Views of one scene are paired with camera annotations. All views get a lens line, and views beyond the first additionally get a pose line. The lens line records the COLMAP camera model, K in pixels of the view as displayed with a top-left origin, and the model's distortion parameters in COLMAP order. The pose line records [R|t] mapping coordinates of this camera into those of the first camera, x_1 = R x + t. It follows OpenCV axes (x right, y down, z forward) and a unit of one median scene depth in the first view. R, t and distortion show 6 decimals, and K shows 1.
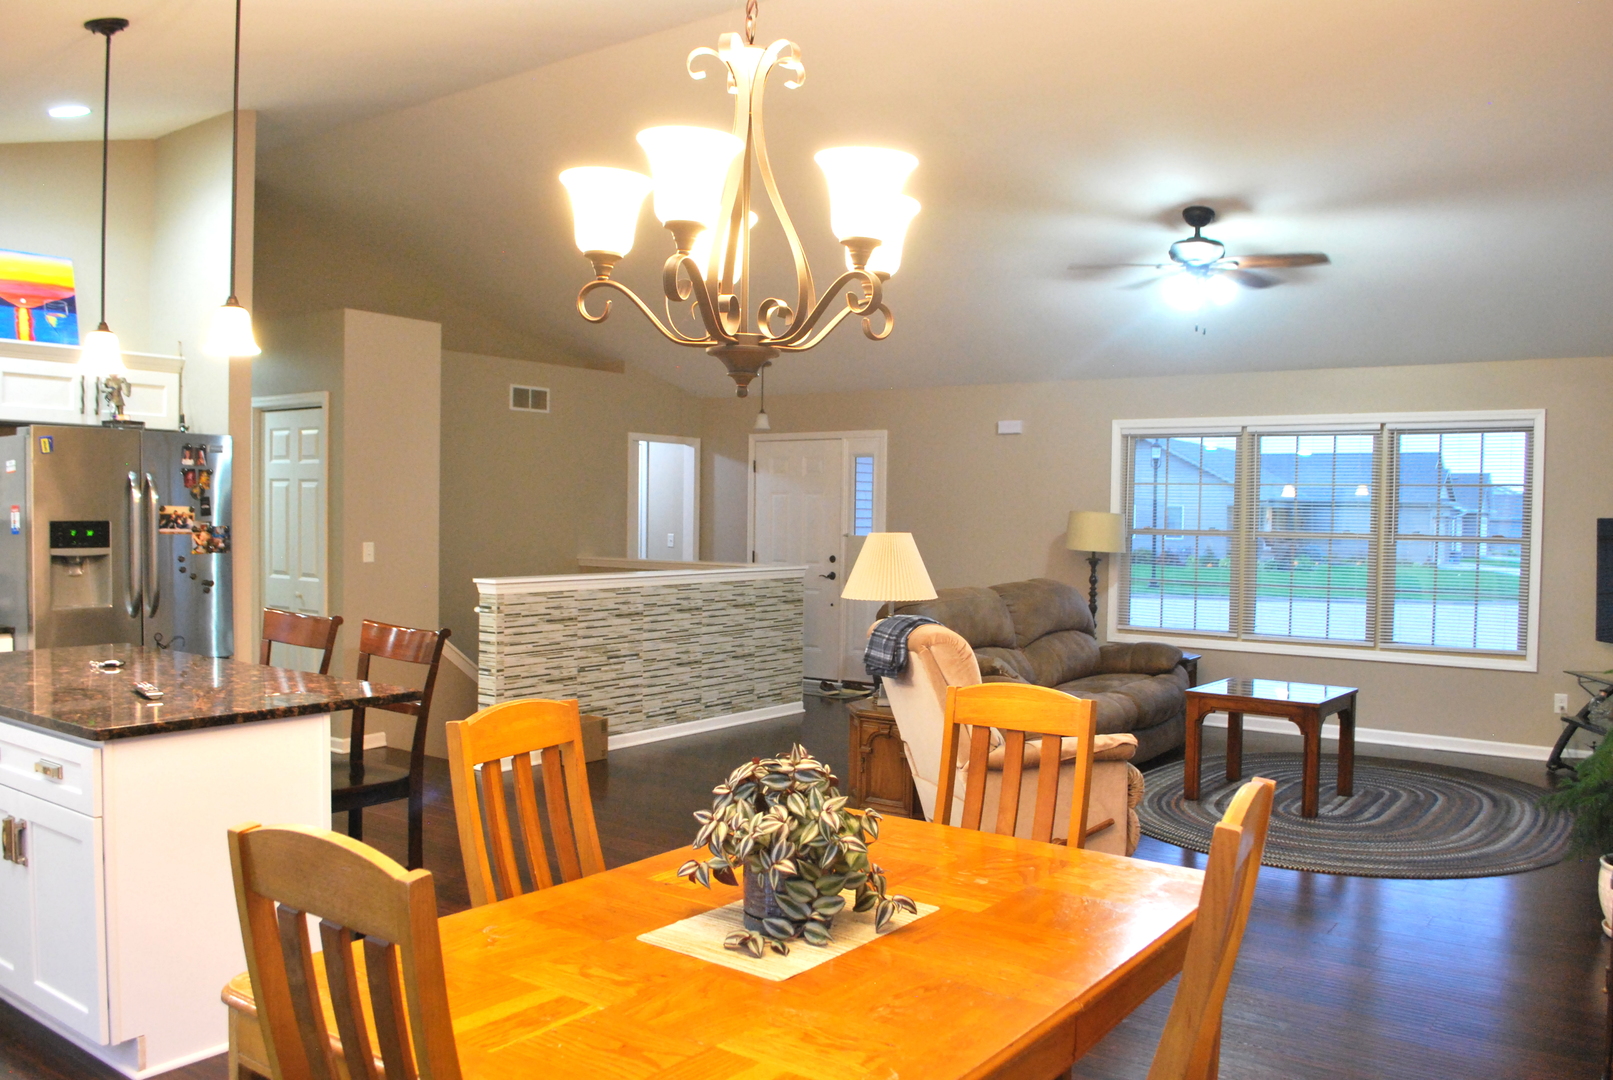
lens RADIAL K [[1301.9, 0, 795.8], [0, 1301.9, 541.4], [0, 0, 1]] dist [-0.076680, -0.002115]
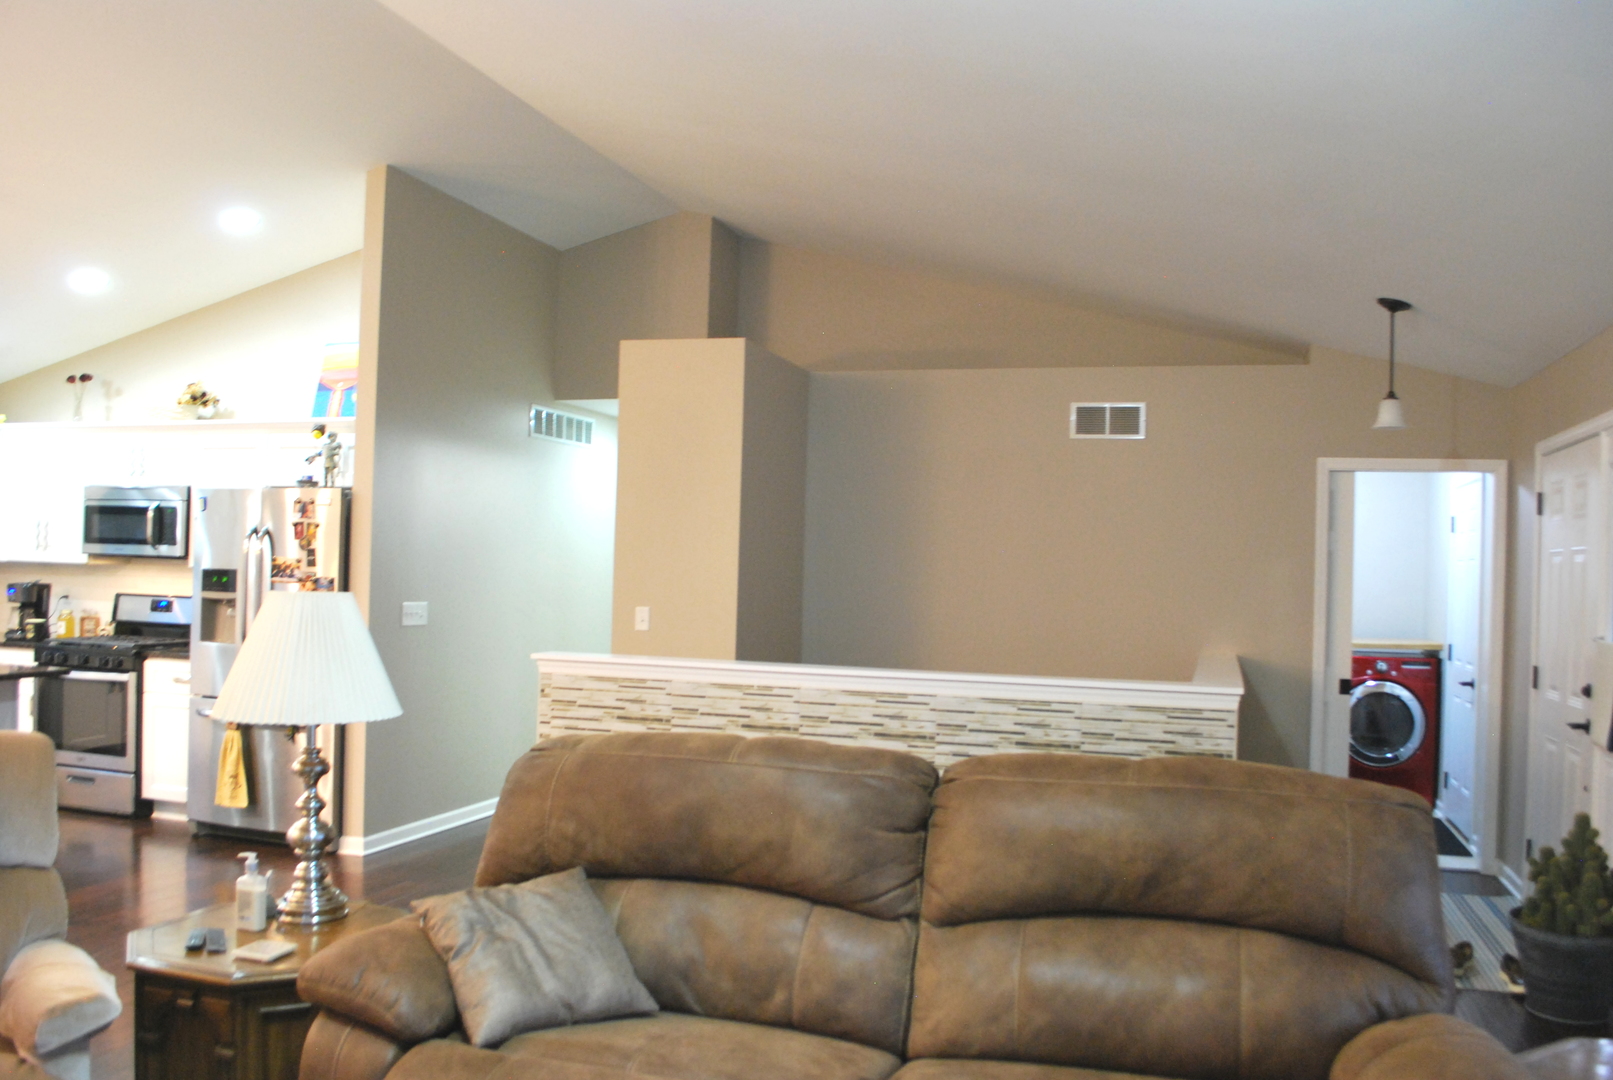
lens RADIAL K [[1301.9, 0, 801.0], [0, 1301.9, 544.3], [0, 0, 1]] dist [-0.076680, -0.002115]
pose [[0.303240, -0.026229, -0.952553, 0.542058], [-0.047283, 0.997976, -0.042532, -0.010154], [0.951740, 0.057936, 0.301386, 0.872582]]
